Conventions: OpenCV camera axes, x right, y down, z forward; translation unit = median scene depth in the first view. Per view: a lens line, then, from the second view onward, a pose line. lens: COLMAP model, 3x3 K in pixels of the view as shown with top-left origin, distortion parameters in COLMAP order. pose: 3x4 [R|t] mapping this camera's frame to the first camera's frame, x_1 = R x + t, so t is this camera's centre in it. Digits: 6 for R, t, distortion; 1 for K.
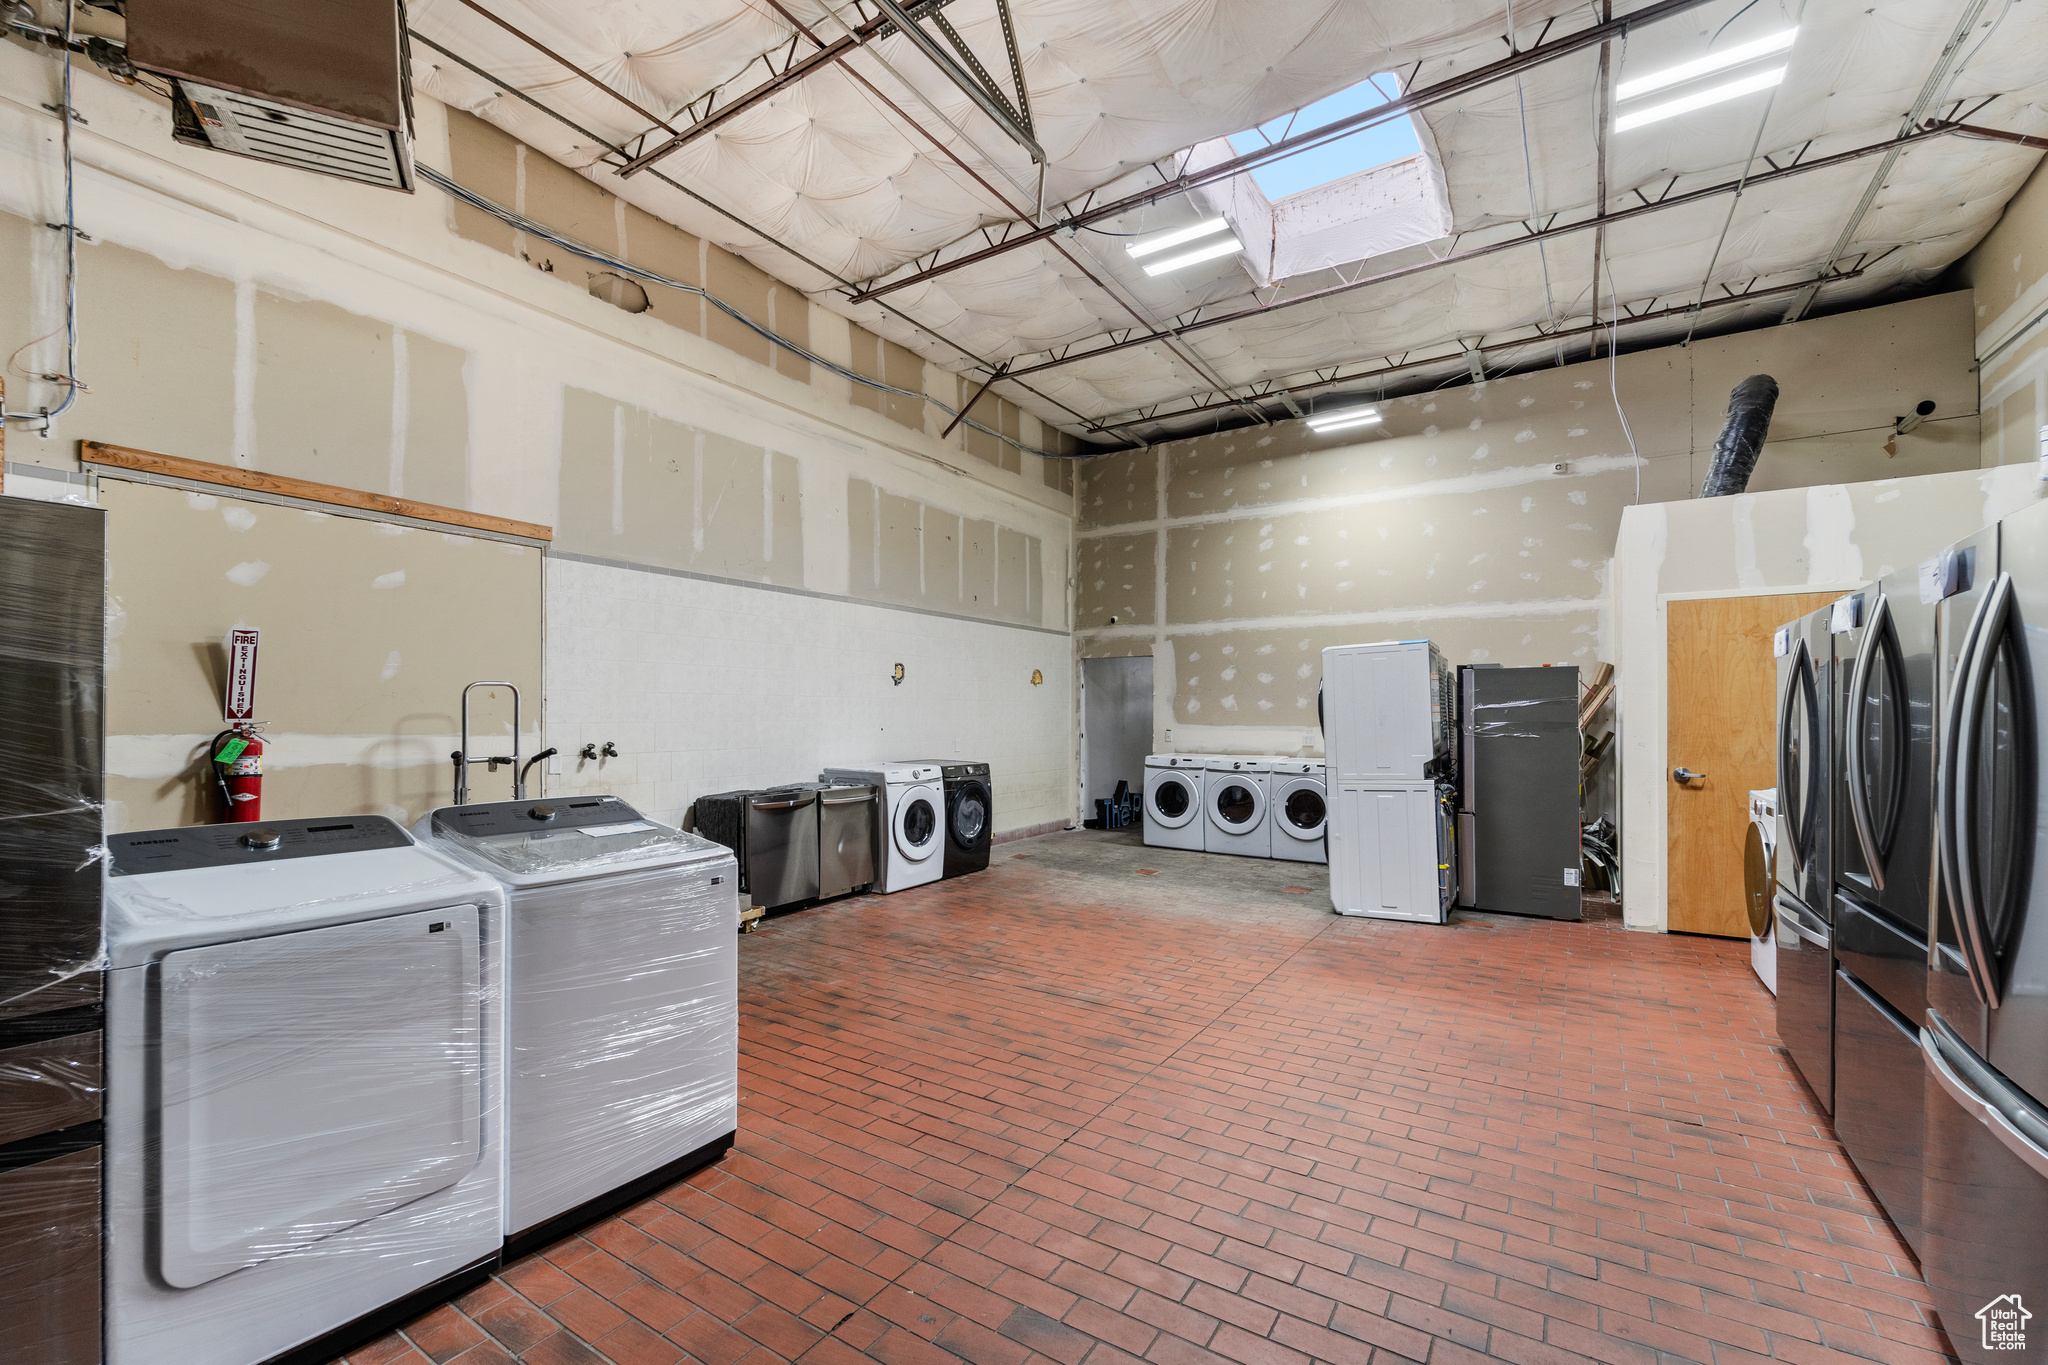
lens RADIAL K [[849.2, 0, 1023.3], [0, 849.2, 715.4], [0, 0, 1]] dist [-0.001119, -0.000687]
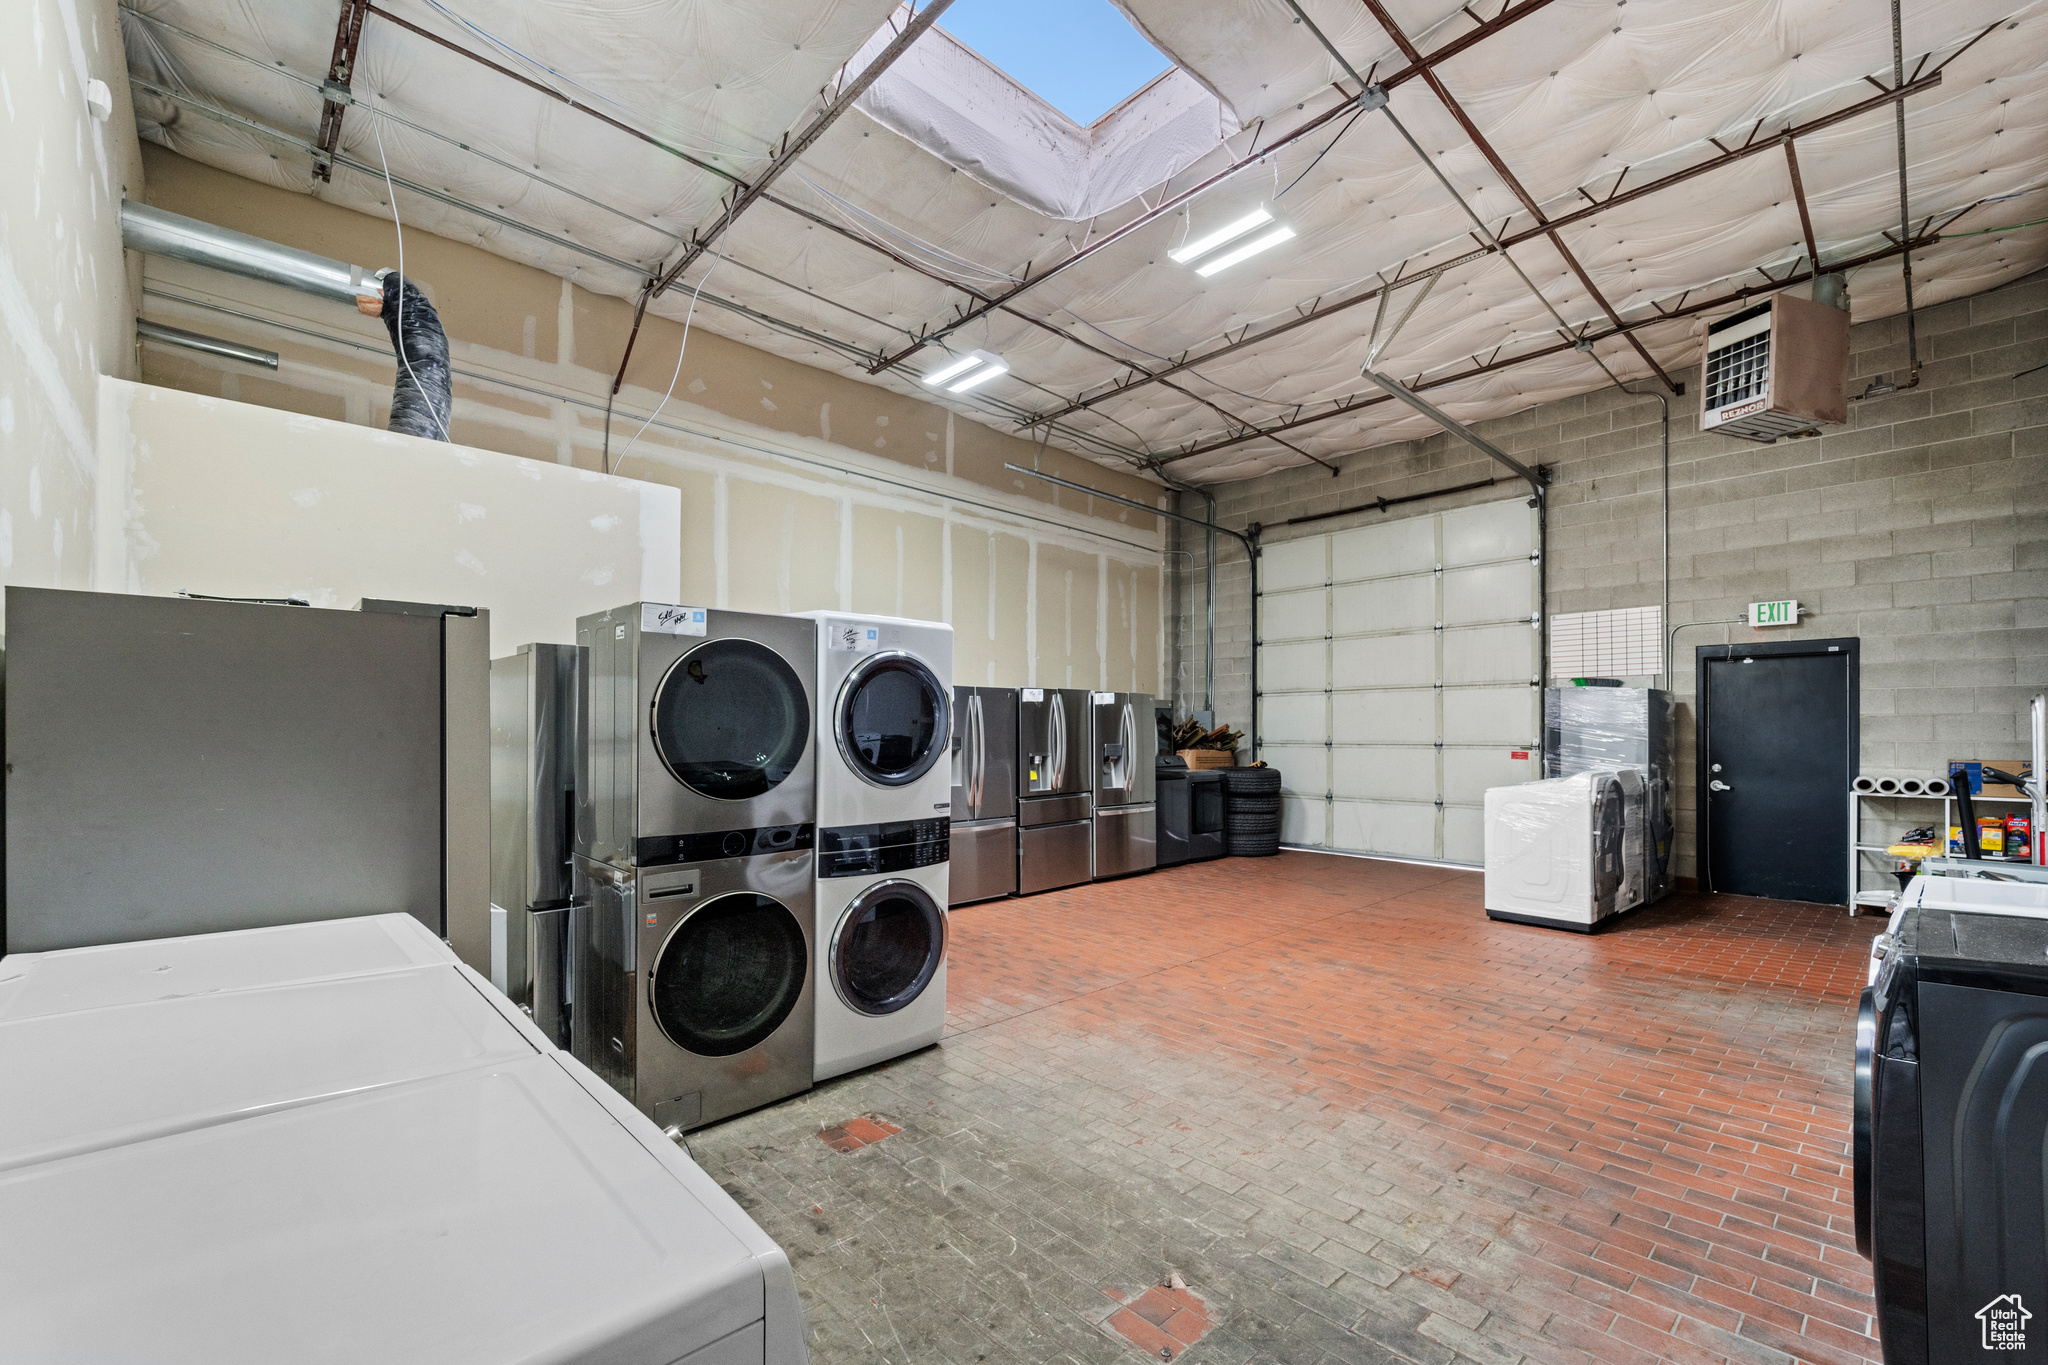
lens RADIAL K [[849.4, 0, 1016.6], [0, 849.4, 738.3], [0, 0, 1]] dist [0.000908, 0.000042]
pose [[-0.970232, -0.001873, 0.242171, 0.148389], [0.000038, 0.999969, 0.007887, -0.000647], [-0.242178, 0.007662, -0.970202, 1.510024]]
